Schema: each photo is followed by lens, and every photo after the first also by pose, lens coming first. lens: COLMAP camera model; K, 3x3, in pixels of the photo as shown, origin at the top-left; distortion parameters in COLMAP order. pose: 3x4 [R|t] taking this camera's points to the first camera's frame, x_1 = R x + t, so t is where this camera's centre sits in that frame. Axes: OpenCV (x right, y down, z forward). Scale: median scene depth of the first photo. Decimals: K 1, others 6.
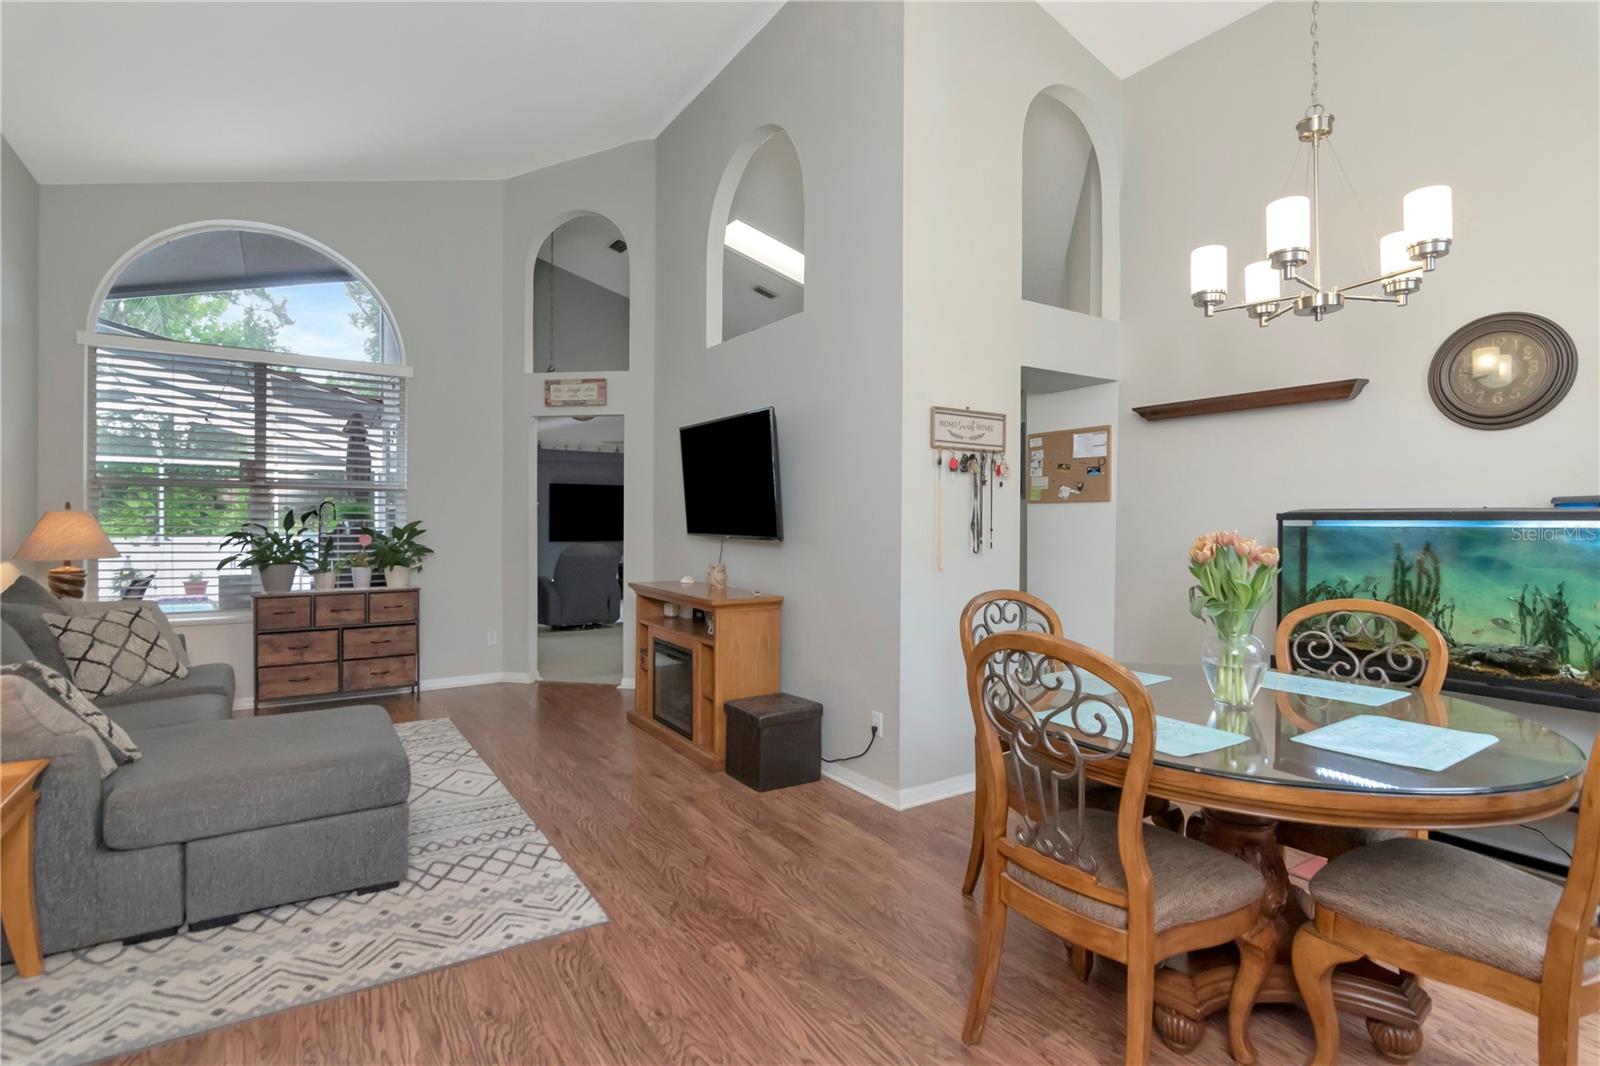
lens RADIAL K [[786.4, 0, 805.1], [0, 786.4, 530.7], [0, 0, 1]] dist [-0.000343, -0.007031]
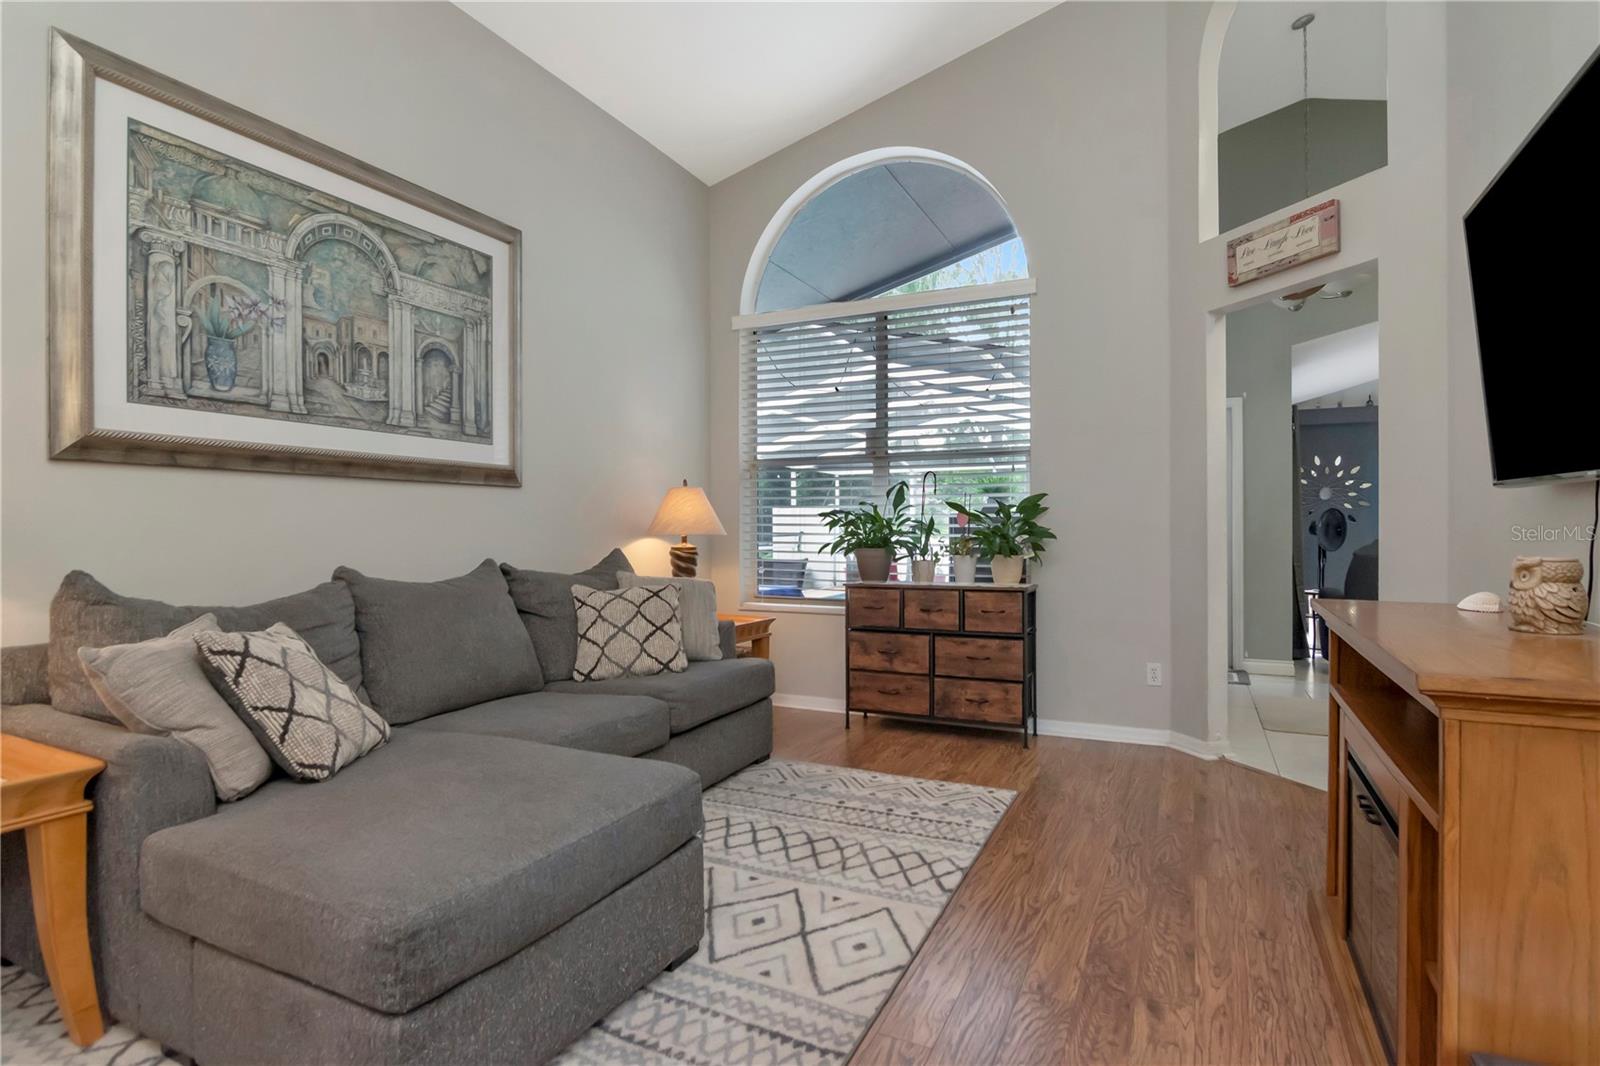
lens RADIAL K [[786.4, 0, 806.8], [0, 786.4, 531.8], [0, 0, 1]] dist [-0.000343, -0.007031]
pose [[0.509202, -0.003962, -0.860638, 0.009801], [-0.003818, 0.999969, -0.006862, 0.033340], [0.860638, 0.006781, 0.509171, 0.548833]]
